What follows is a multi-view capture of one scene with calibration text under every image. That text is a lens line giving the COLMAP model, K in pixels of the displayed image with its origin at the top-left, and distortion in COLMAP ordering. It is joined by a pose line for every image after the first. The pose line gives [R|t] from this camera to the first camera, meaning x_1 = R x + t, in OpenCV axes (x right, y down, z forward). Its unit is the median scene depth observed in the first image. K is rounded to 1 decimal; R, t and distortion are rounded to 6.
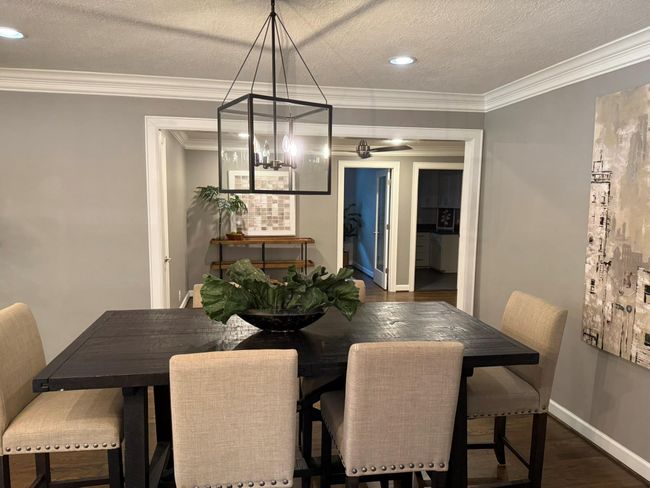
lens RADIAL K [[460.4, 0, 324.5], [0, 460.4, 246.6], [0, 0, 1]] dist [0.054110, -0.068225]
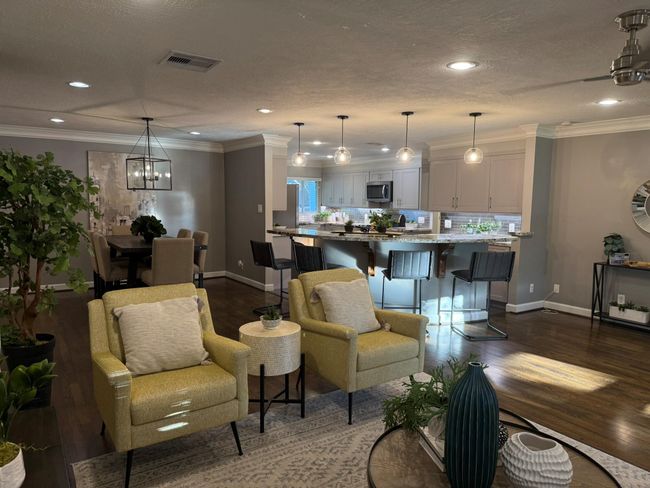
lens RADIAL K [[460.4, 0, 325.3], [0, 460.4, 247.0], [0, 0, 1]] dist [0.054110, -0.068225]
pose [[-0.395366, -0.111070, 0.911784, -2.245433], [0.078798, 0.984901, 0.154145, -0.089596], [-0.915137, 0.132791, -0.380644, 0.824317]]
